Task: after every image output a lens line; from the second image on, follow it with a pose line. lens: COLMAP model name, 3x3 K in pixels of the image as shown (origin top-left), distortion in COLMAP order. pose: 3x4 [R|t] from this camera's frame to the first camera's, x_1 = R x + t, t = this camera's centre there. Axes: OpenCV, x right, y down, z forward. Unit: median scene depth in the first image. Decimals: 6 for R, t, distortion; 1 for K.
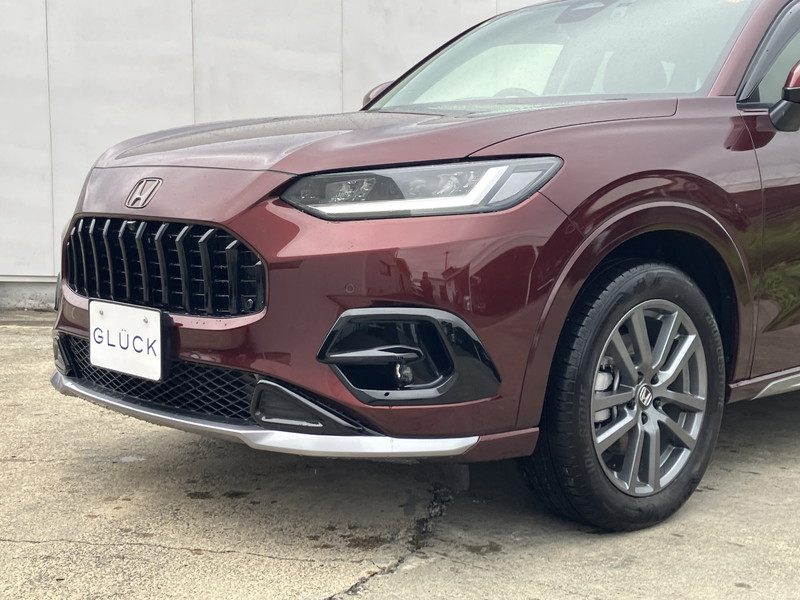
lens RADIAL K [[1214.0, 0, 400.0], [0, 1214.0, 300.0], [0, 0, 1]] dist [0.124021, -0.114231]
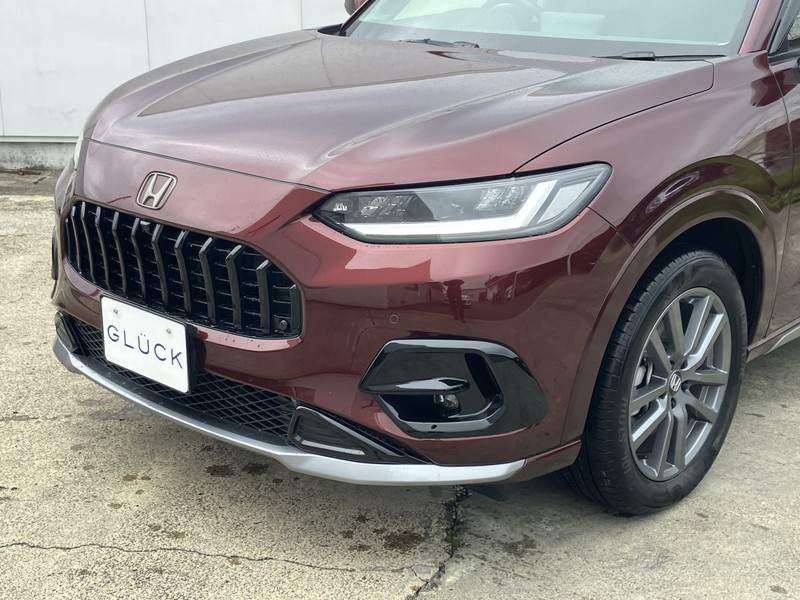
lens RADIAL K [[1178.6, 0, 400.0], [0, 1178.6, 300.0], [0, 0, 1]] dist [0.079193, 0.031397]
pose [[0.997438, -0.023836, 0.067455, -0.090478], [0.009487, 0.978606, 0.205524, -0.196356], [-0.070911, -0.204358, 0.976325, 0.091292]]
